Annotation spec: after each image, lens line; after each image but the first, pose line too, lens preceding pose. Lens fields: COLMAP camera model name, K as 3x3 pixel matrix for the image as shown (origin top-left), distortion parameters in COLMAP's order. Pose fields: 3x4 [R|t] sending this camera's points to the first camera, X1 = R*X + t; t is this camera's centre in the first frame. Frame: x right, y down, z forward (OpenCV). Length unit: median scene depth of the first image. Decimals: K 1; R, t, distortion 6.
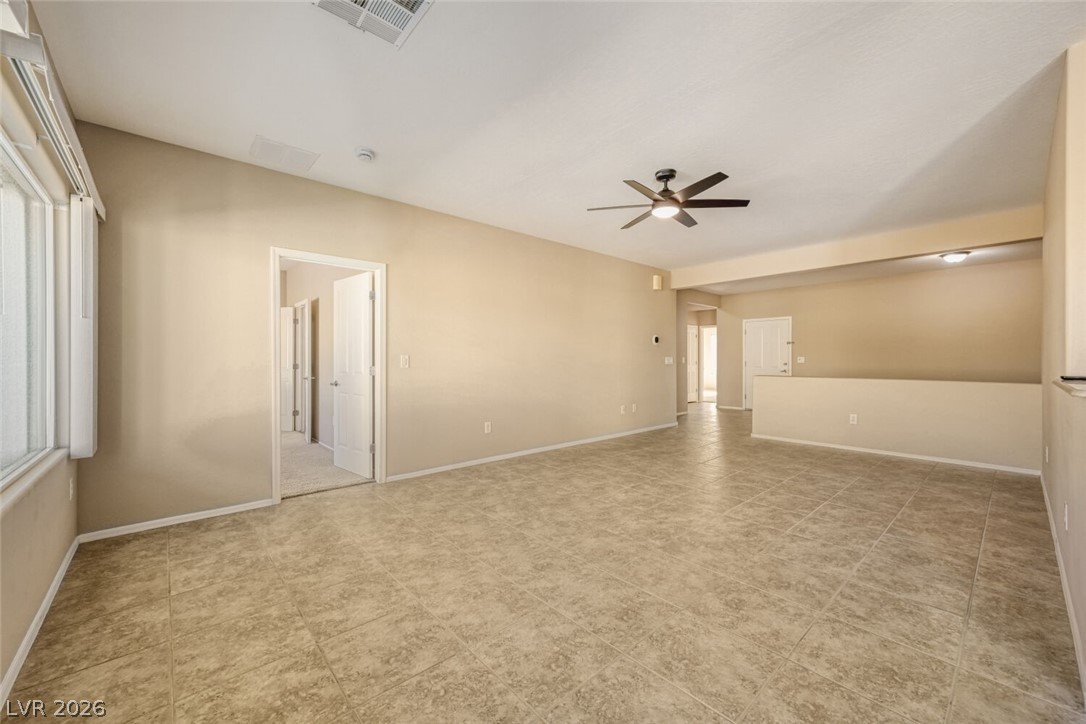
lens RADIAL K [[422.6, 0, 545.8], [0, 422.6, 358.3], [0, 0, 1]] dist [0.007099, 0.001116]
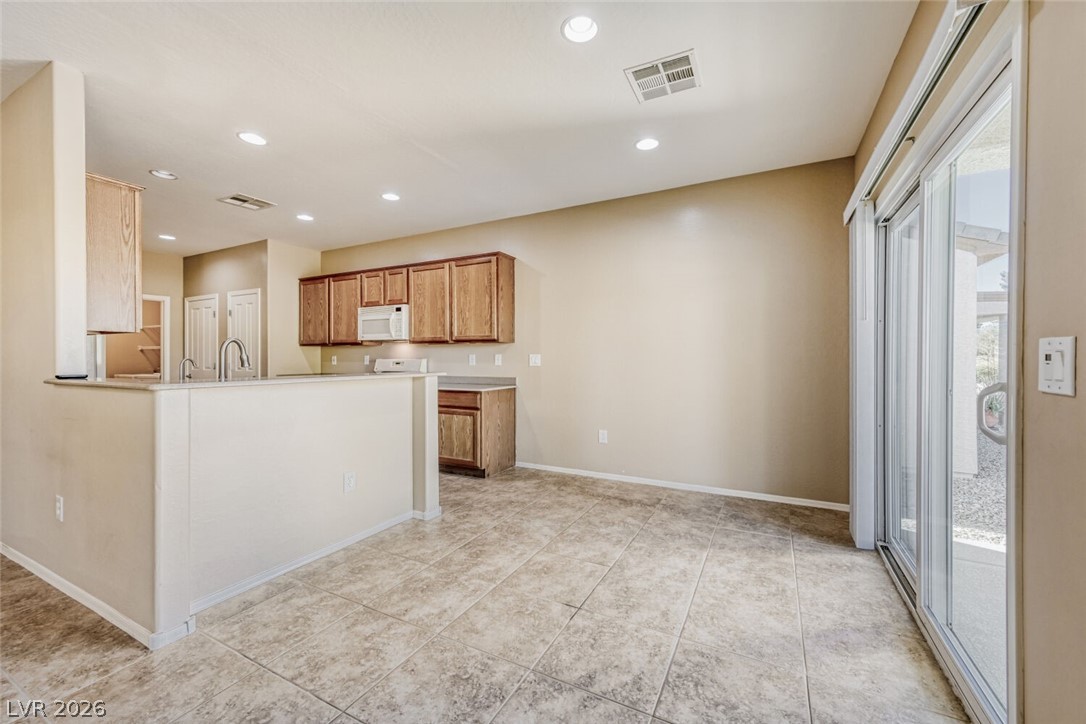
lens RADIAL K [[422.6, 0, 527.7], [0, 422.6, 353.1], [0, 0, 1]] dist [0.007099, 0.001116]
pose [[-0.303204, 0.015305, 0.952803, -0.115730], [-0.000232, 0.999870, -0.016135, 0.002971], [-0.952926, -0.005113, -0.303161, 0.192604]]
